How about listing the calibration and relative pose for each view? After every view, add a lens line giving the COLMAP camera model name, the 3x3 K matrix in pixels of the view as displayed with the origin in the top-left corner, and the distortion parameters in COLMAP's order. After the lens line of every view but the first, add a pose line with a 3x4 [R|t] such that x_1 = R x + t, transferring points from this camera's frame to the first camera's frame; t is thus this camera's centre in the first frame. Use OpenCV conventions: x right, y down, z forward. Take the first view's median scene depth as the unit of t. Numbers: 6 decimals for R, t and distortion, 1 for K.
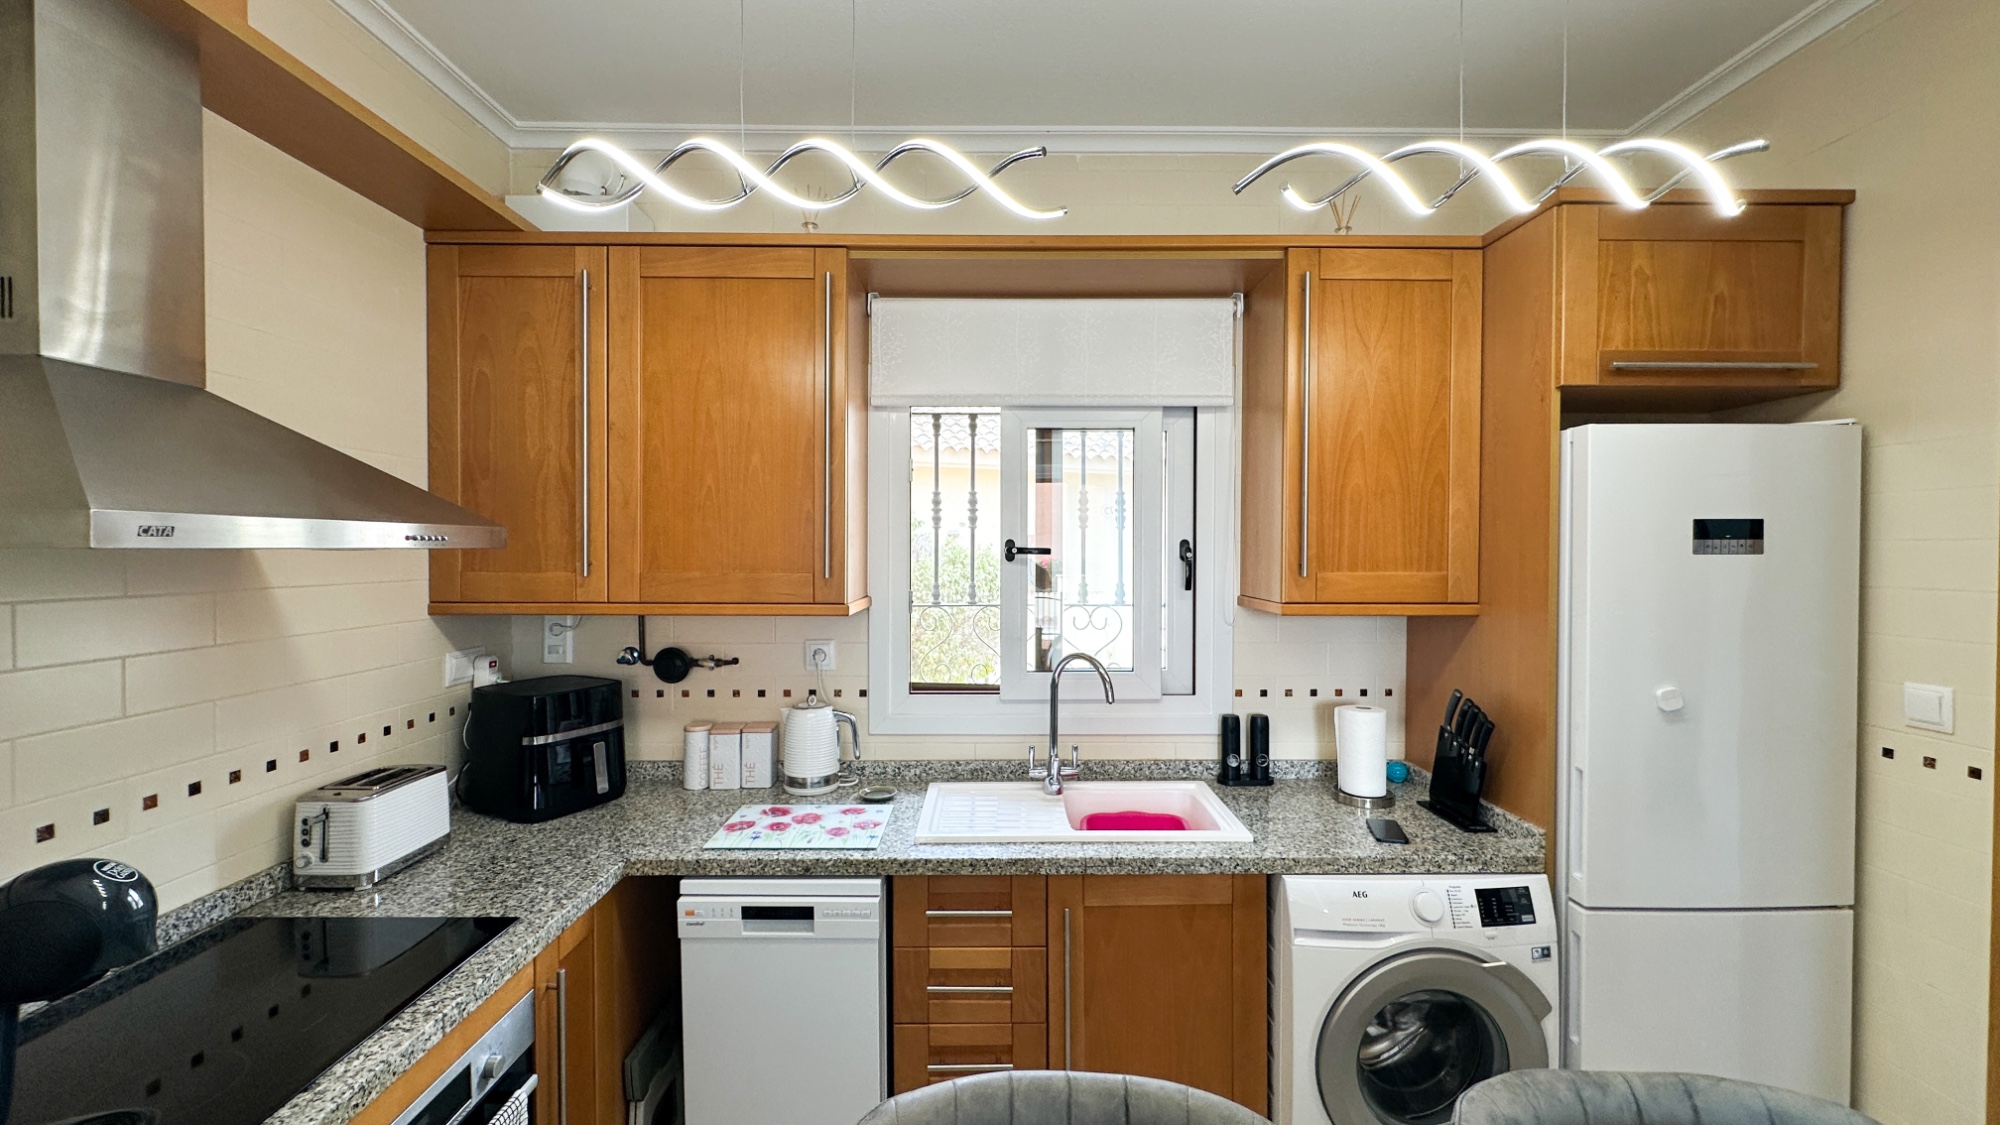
lens RADIAL K [[798.1, 0, 1000.9], [0, 798.1, 559.0], [0, 0, 1]] dist [-0.002103, 0.000687]
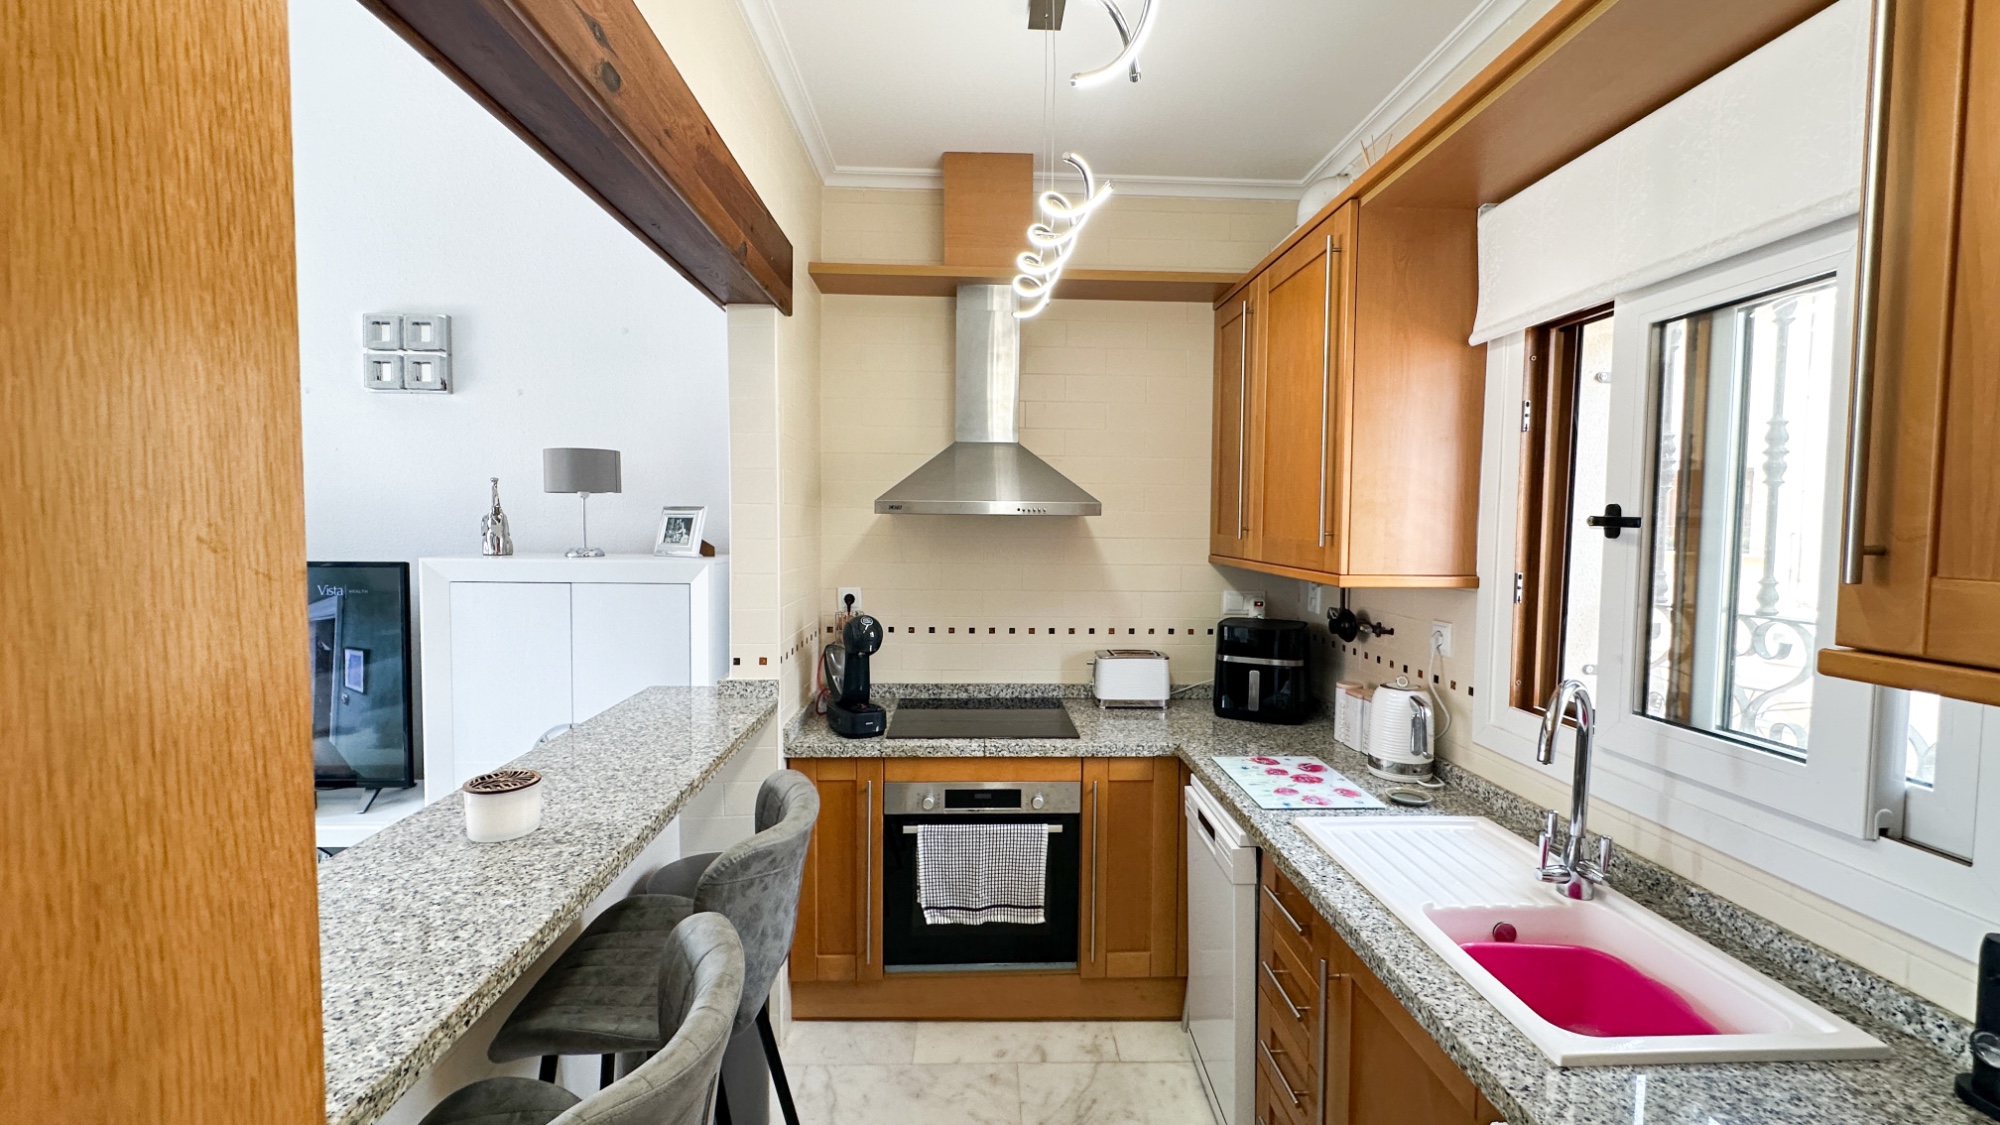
lens RADIAL K [[797.2, 0, 1001.5], [0, 797.2, 557.3], [0, 0, 1]] dist [-0.001754, 0.000457]
pose [[0.034806, 0.046933, -0.998291, 0.756059], [-0.023617, 0.998656, 0.046127, 0.000869], [0.999115, 0.021971, 0.035868, 0.559868]]
